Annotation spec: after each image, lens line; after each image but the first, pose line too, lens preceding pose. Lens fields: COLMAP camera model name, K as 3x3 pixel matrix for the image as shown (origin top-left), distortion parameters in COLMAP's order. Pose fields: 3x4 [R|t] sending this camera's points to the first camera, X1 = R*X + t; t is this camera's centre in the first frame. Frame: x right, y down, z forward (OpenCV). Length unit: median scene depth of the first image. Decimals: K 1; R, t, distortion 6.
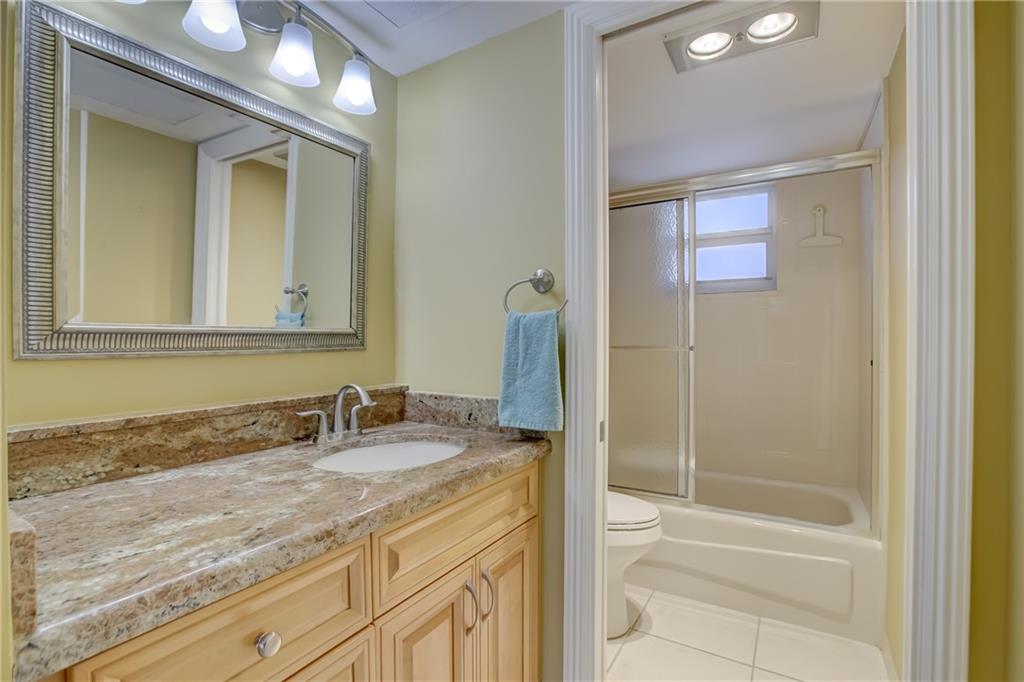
lens RADIAL K [[470.0, 0, 512.6], [0, 470.0, 340.2], [0, 0, 1]] dist [-0.041783, 0.007898]
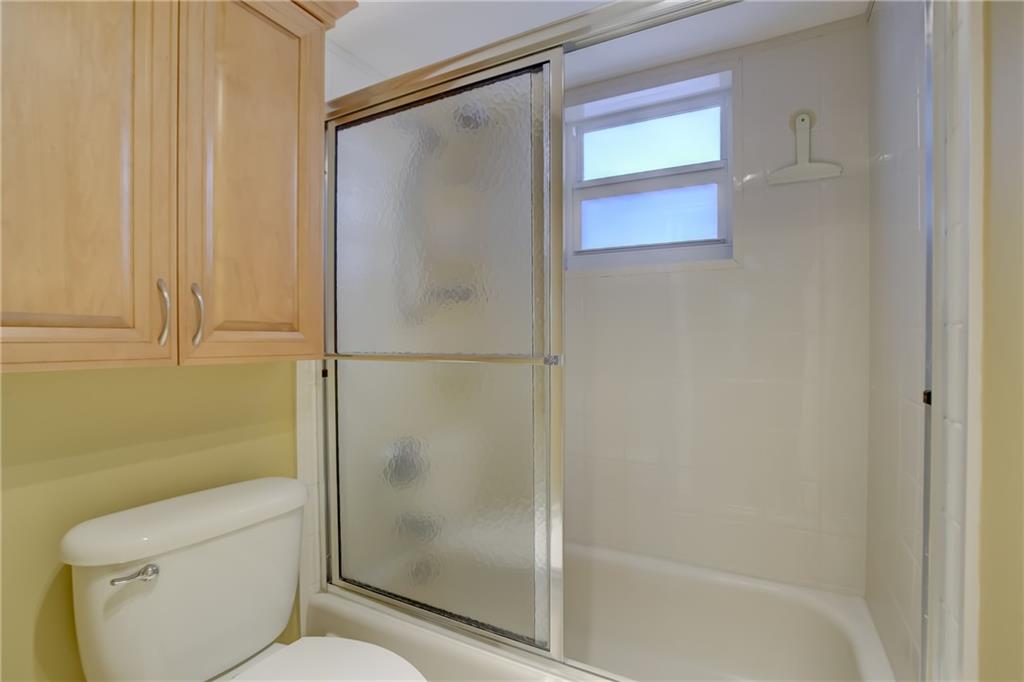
lens RADIAL K [[470.0, 0, 511.6], [0, 470.0, 340.7], [0, 0, 1]] dist [-0.041783, 0.007898]
pose [[0.999301, -0.004526, 0.037097, 0.274029], [0.004323, 0.999975, 0.005545, -0.006559], [-0.037121, -0.005381, 0.999296, 0.430255]]
